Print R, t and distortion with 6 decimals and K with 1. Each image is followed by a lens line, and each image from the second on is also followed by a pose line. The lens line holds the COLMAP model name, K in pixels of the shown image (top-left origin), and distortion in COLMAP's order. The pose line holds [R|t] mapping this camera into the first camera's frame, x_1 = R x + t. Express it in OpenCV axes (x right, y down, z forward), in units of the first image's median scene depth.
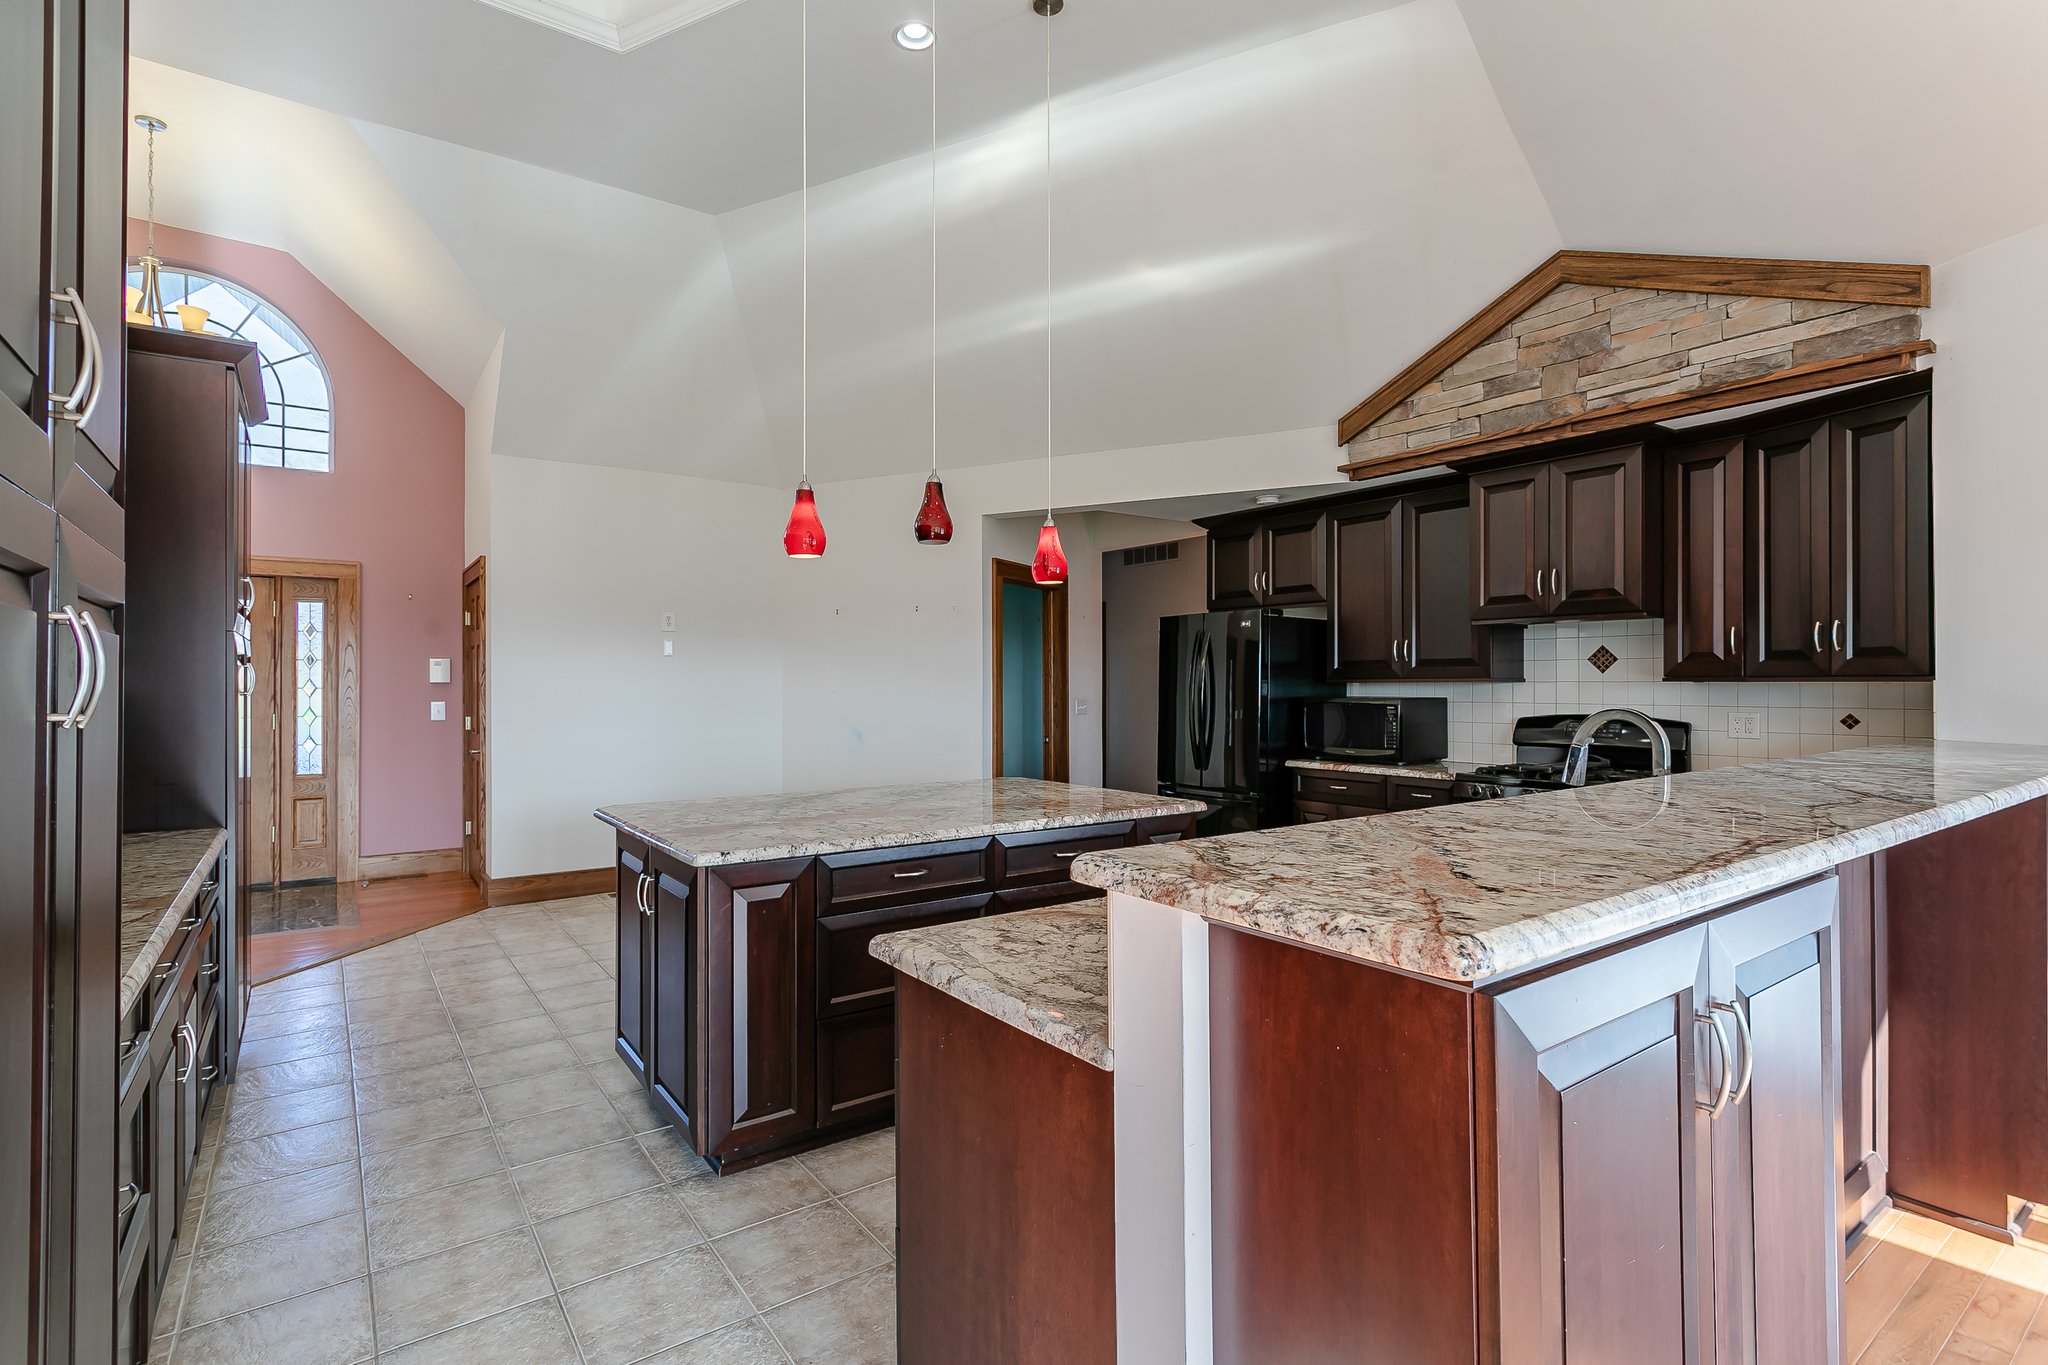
lens RADIAL K [[978.1, 0, 1010.2], [0, 978.1, 673.9], [0, 0, 1]] dist [0.000263, 0.002853]
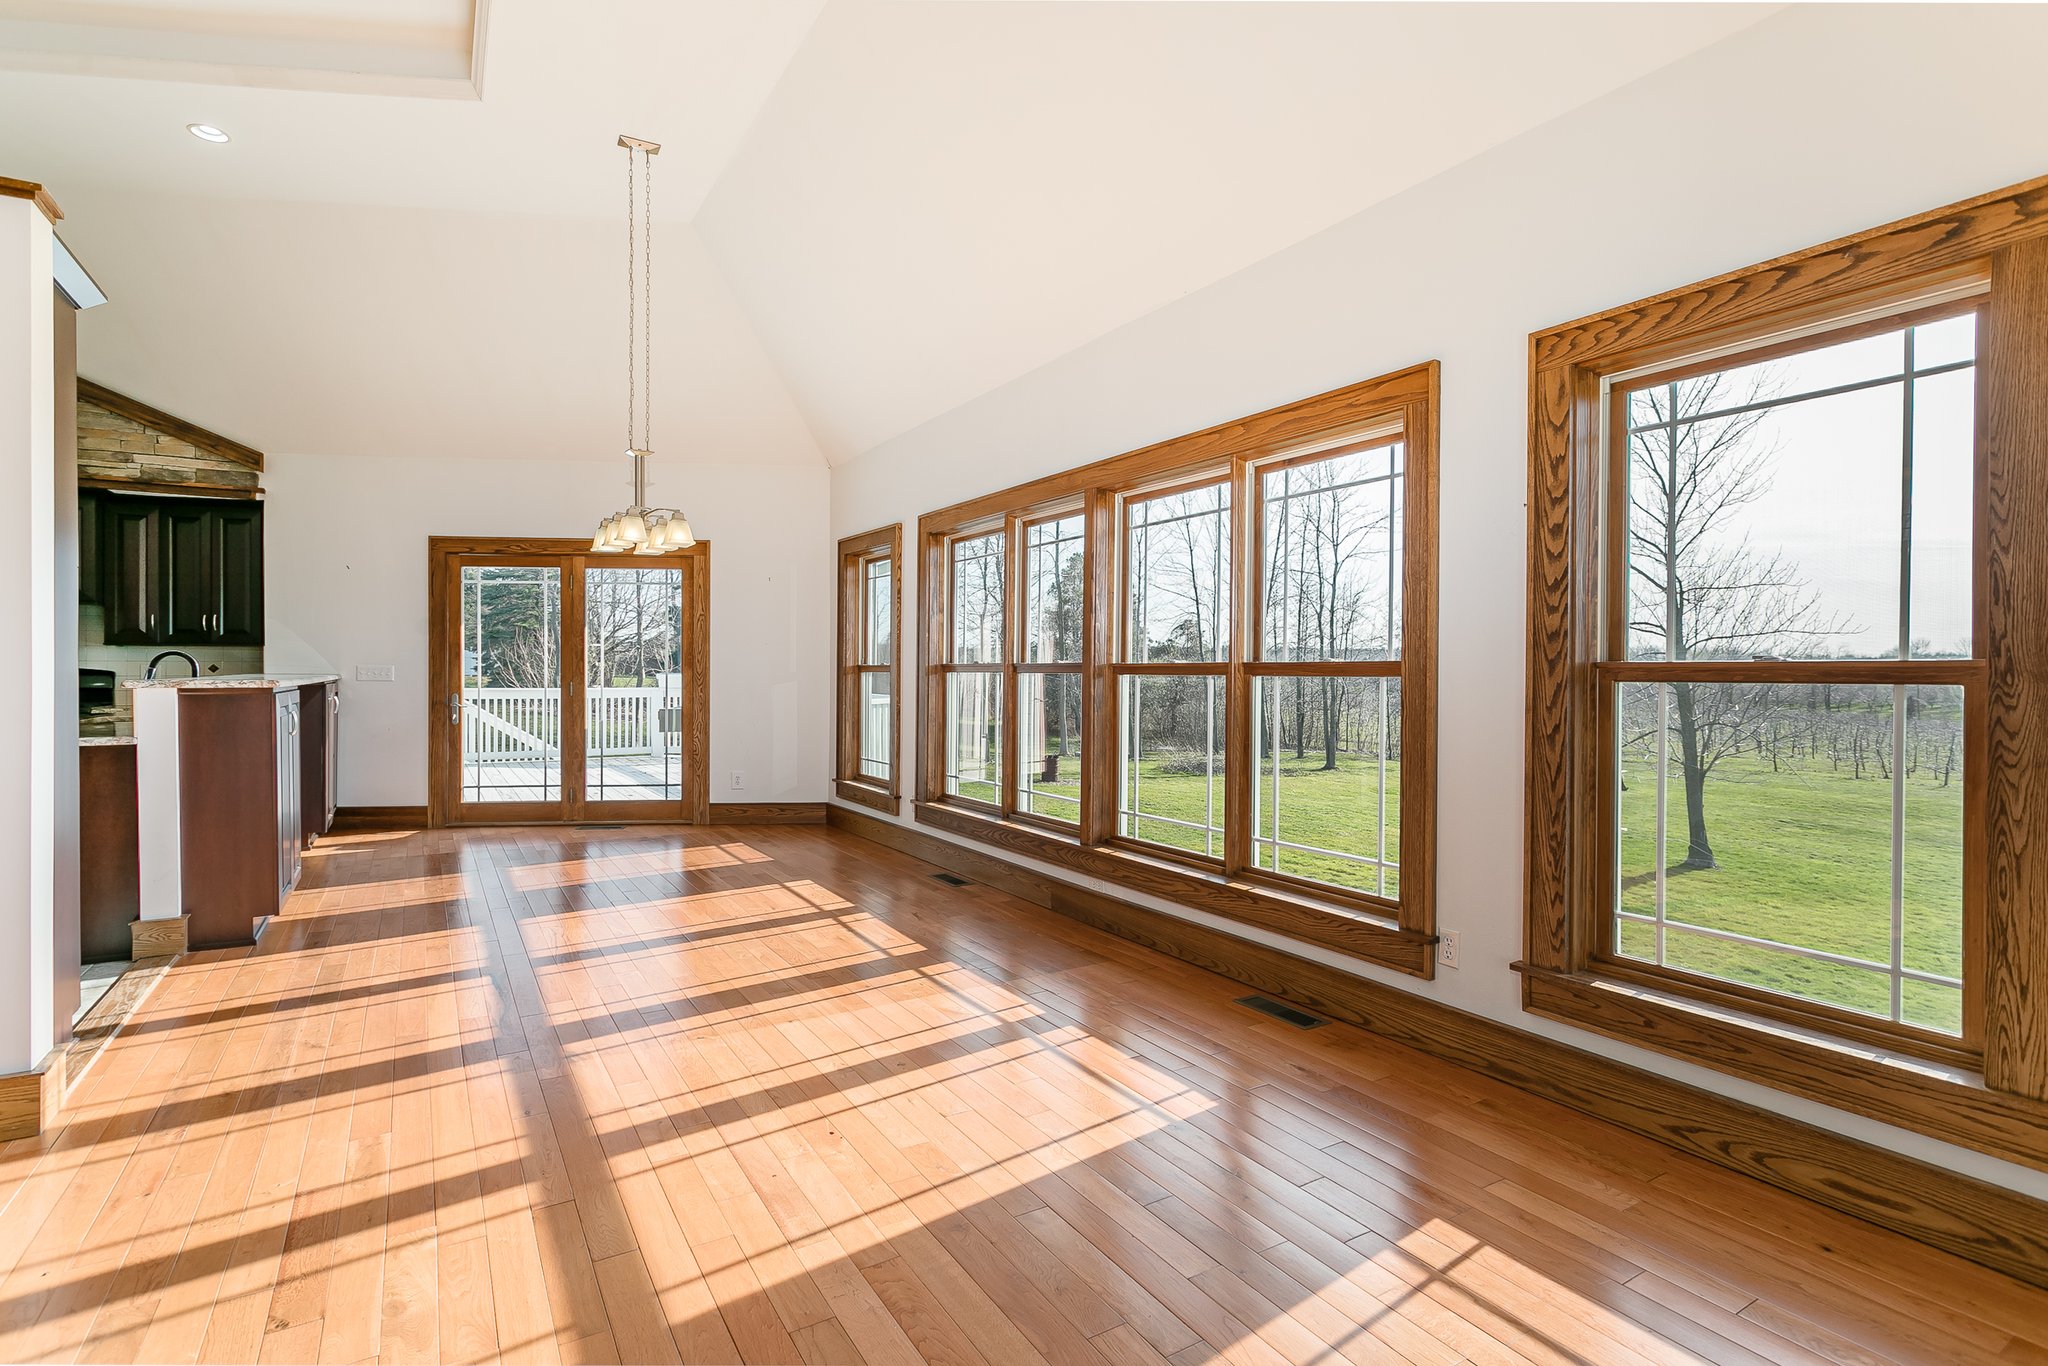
lens RADIAL K [[978.1, 0, 1010.2], [0, 978.1, 671.1], [0, 0, 1]] dist [0.000263, 0.002853]
pose [[0.077415, -0.001247, 0.996998, -0.769374], [-0.012835, 0.999915, 0.002247, 0.026008], [-0.996916, -0.012971, 0.077392, -0.576218]]
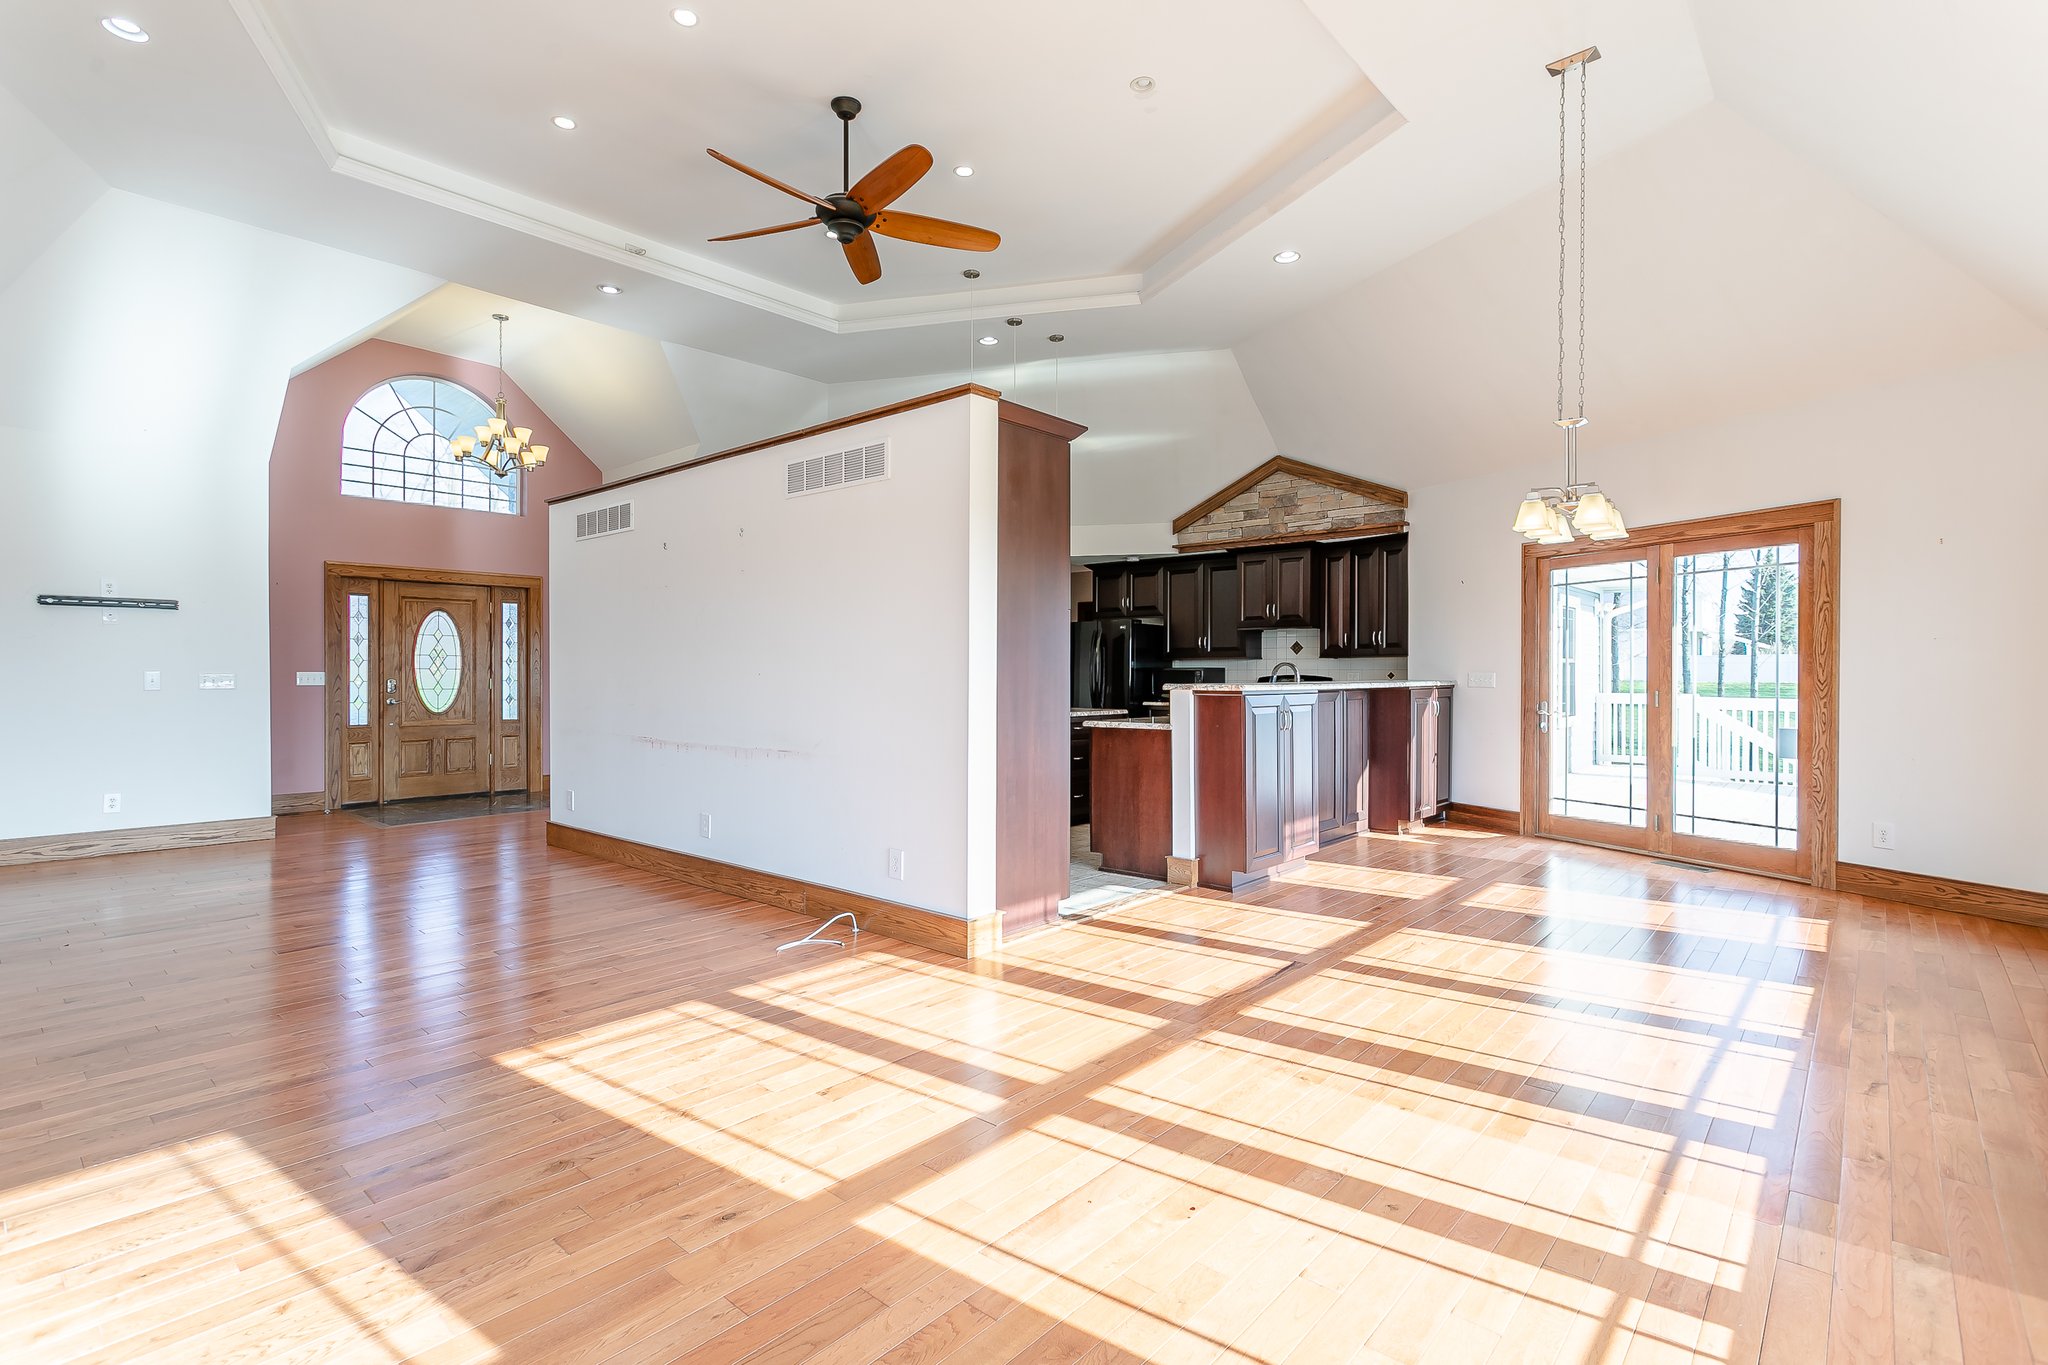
lens RADIAL K [[978.1, 0, 1008.7], [0, 978.1, 667.1], [0, 0, 1]] dist [0.000263, 0.002853]
pose [[0.976514, 0.003781, 0.215419, -0.427579], [-0.004373, 0.999988, 0.002270, 0.023783], [-0.215408, -0.003159, 0.976519, -0.876749]]
